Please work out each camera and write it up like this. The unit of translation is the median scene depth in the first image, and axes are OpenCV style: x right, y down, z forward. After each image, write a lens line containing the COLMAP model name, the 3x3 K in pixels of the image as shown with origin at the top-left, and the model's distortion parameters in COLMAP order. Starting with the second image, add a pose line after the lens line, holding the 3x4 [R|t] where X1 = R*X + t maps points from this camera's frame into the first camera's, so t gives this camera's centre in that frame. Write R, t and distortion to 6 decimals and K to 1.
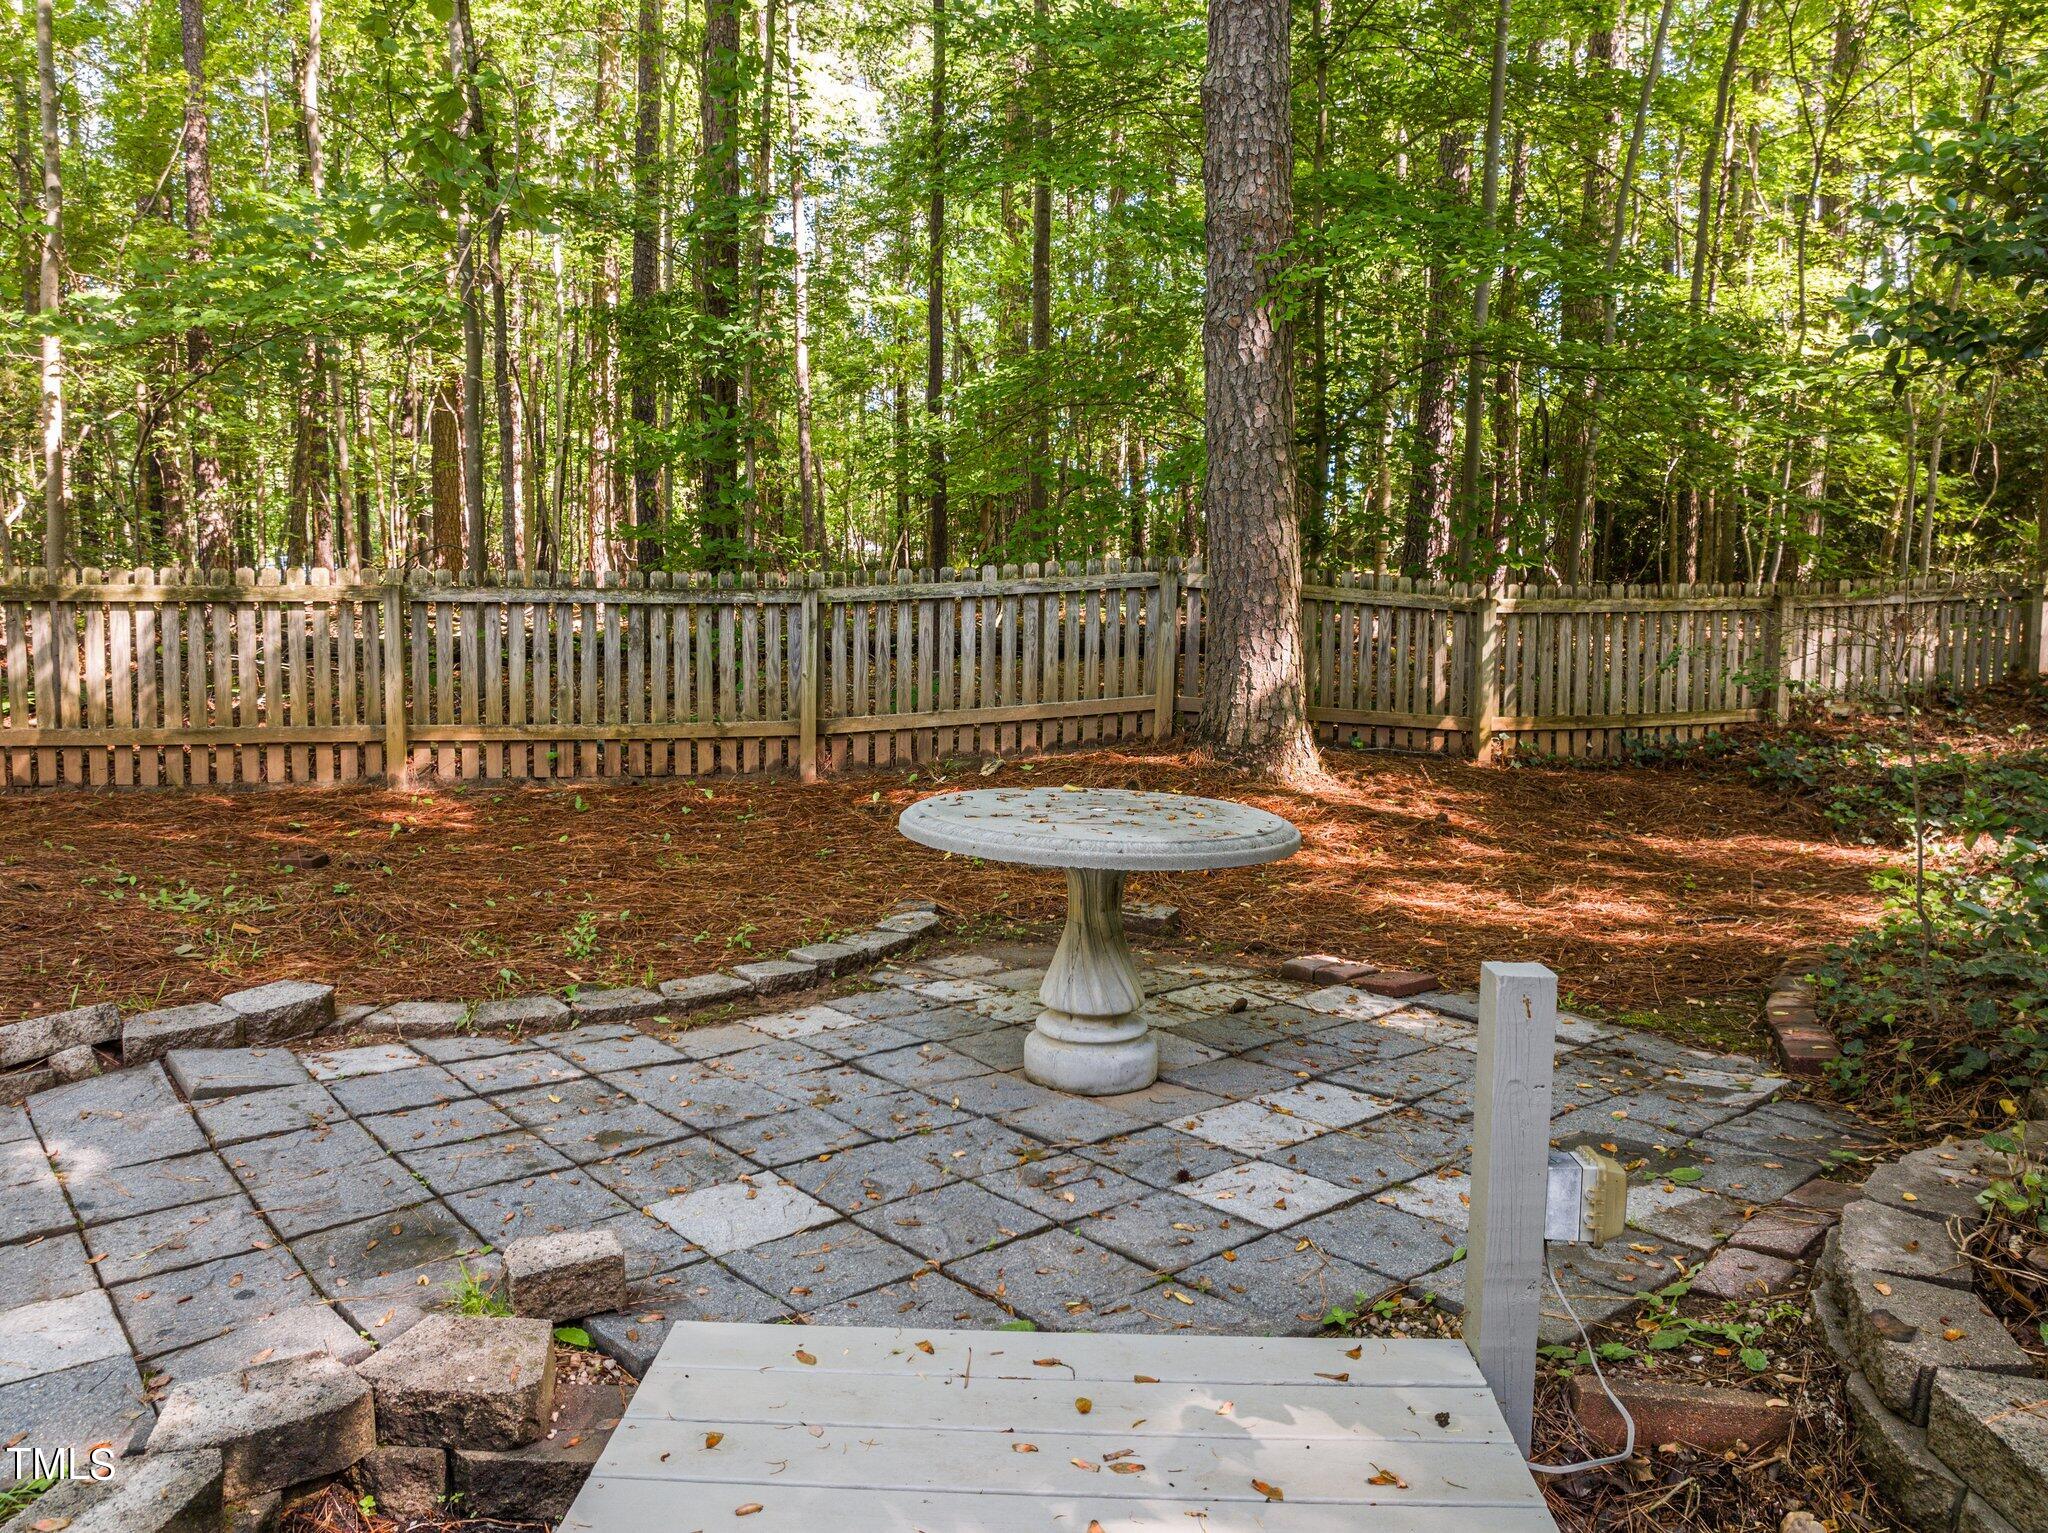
lens RADIAL K [[1458.7, 0, 1013.8], [0, 1458.7, 759.8], [0, 0, 1]] dist [-0.032631, 0.000855]
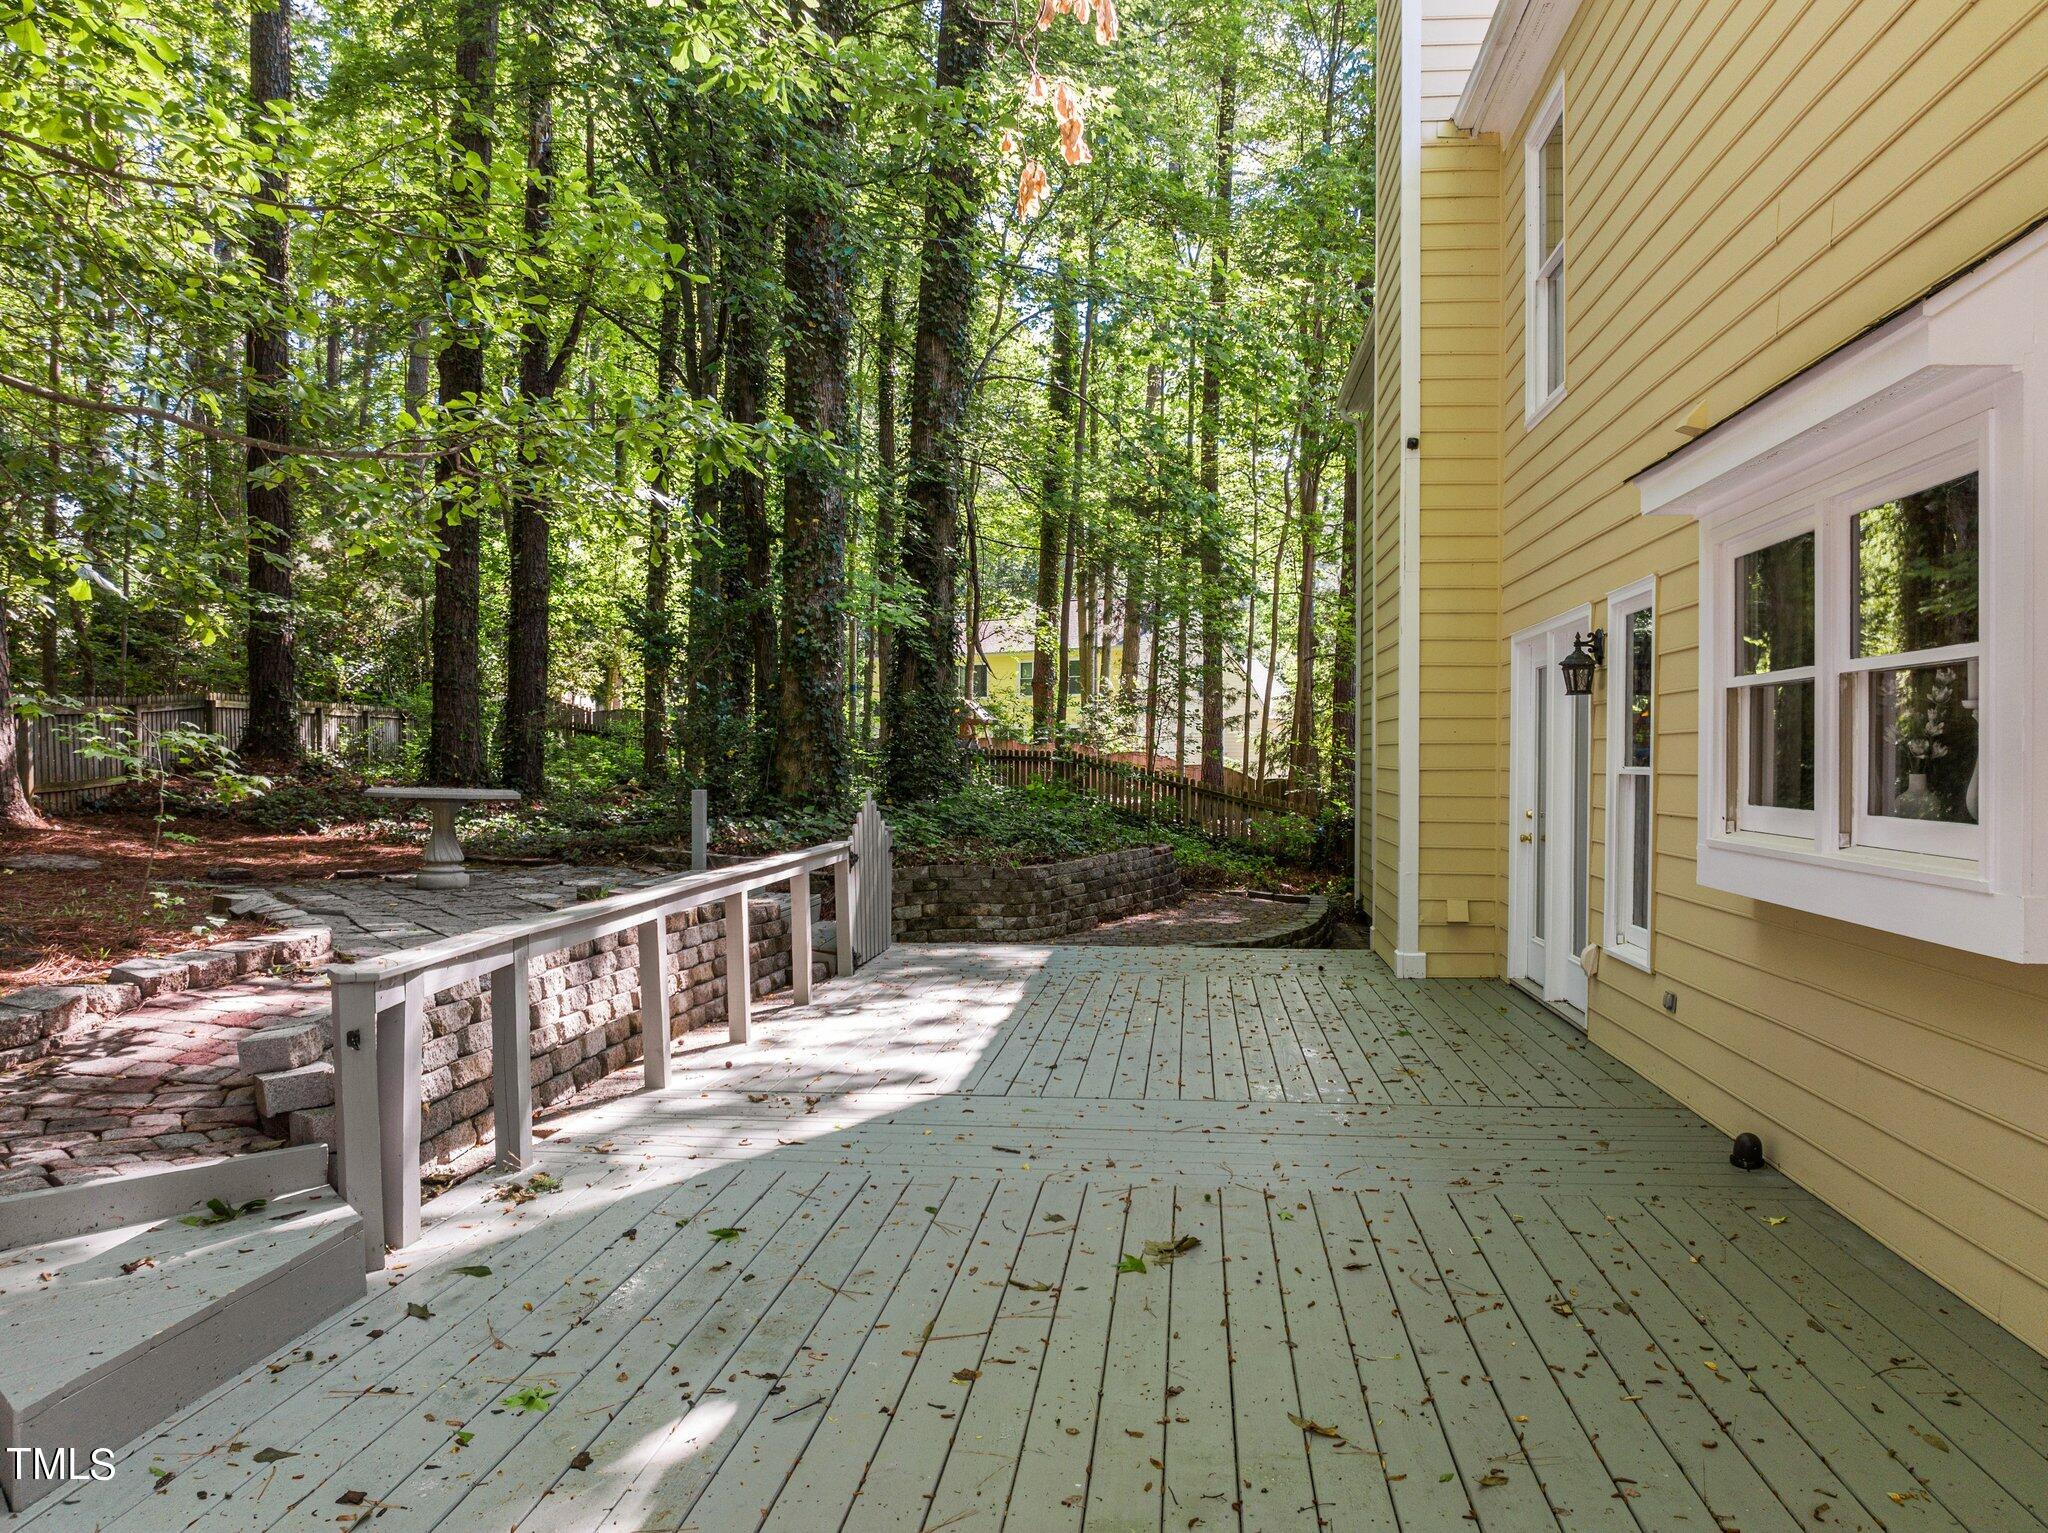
lens RADIAL K [[1442.4, 0, 1028.5], [0, 1442.4, 788.6], [0, 0, 1]] dist [-0.044629, -0.001130]
pose [[0.069937, -0.037433, 0.996849, -1.180606], [0.087198, 0.995700, 0.031272, 0.022005], [-0.993733, 0.084736, 0.072900, -0.132057]]
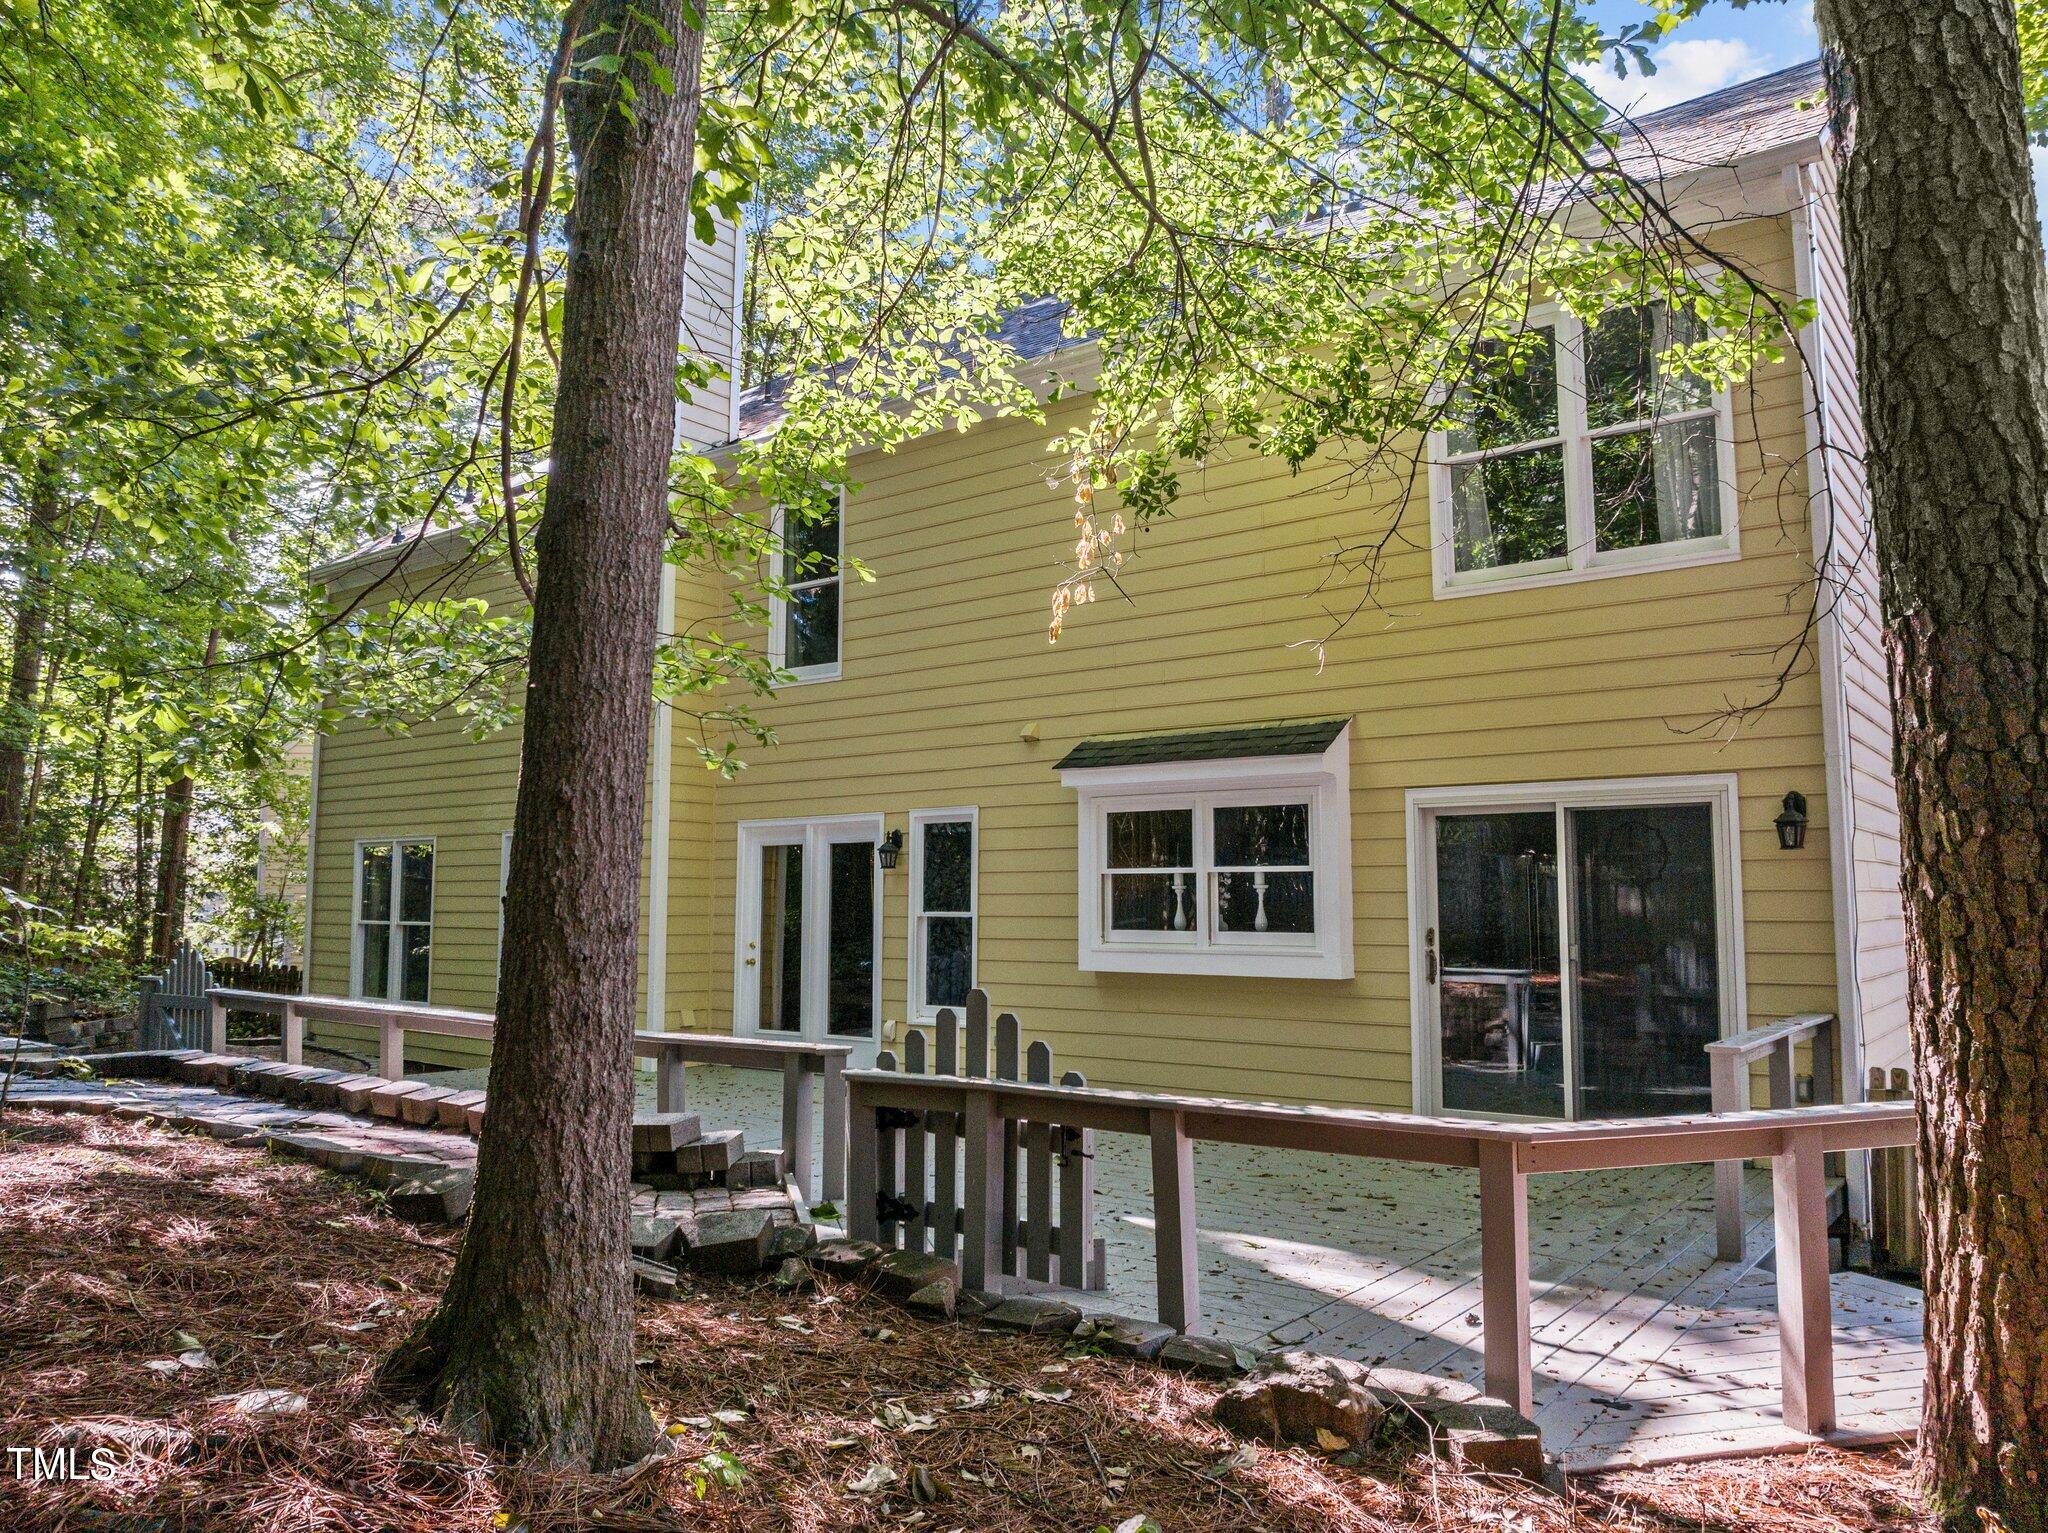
lens RADIAL K [[1424.1, 0, 1024.0], [0, 1424.1, 766.5], [0, 0, 1]] dist [-0.001982, -0.000484]
pose [[-0.813991, 0.036239, 0.579746, -1.231357], [0.036191, 0.999277, -0.011650, -0.055914], [-0.579749, 0.011499, -0.814714, 0.639471]]
